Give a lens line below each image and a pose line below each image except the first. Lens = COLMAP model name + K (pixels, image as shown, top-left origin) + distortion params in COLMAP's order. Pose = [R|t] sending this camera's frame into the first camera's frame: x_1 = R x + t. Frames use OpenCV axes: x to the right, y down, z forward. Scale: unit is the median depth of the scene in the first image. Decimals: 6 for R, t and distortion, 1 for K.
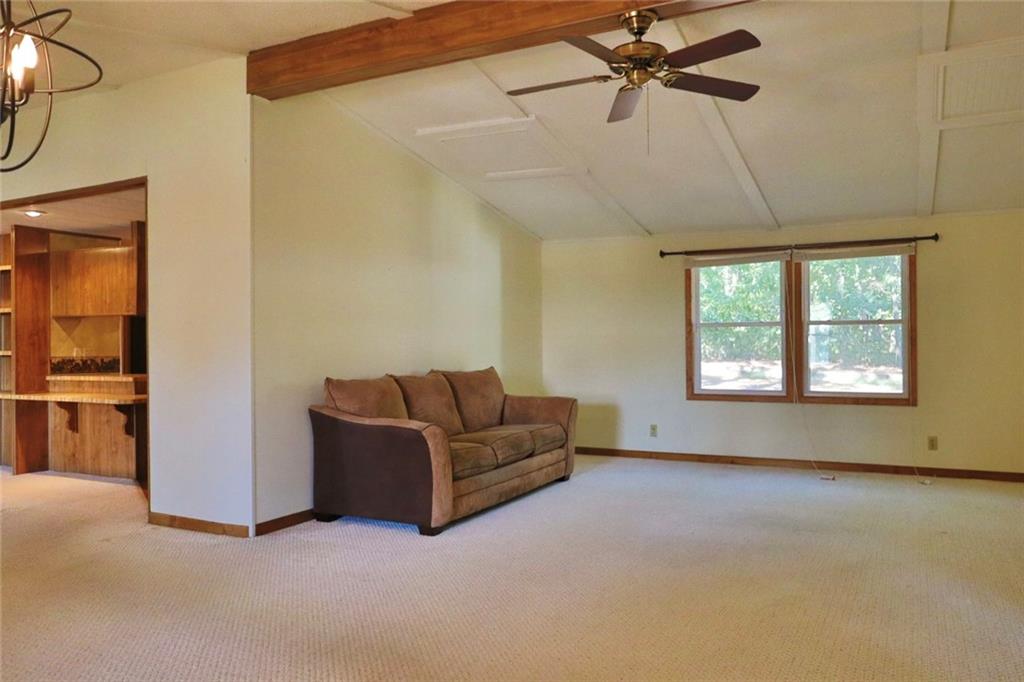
lens RADIAL K [[755.1, 0, 512.0], [0, 755.1, 341.0], [0, 0, 1]] dist [-0.001630, -0.000759]
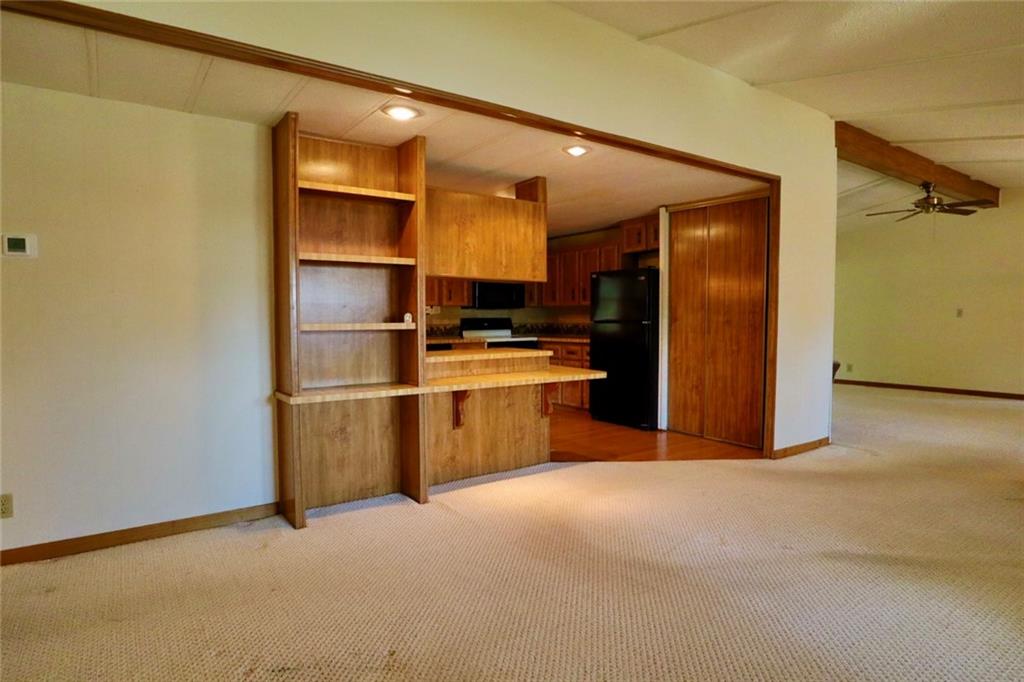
lens RADIAL K [[574.0, 0, 512.0], [0, 574.0, 341.0], [0, 0, 1]] dist [-0.048375, 0.013887]
pose [[0.445995, -0.033562, 0.894406, -1.096361], [0.001156, 0.999317, 0.036922, 0.010262], [-0.895035, -0.015433, 0.445730, 0.704047]]
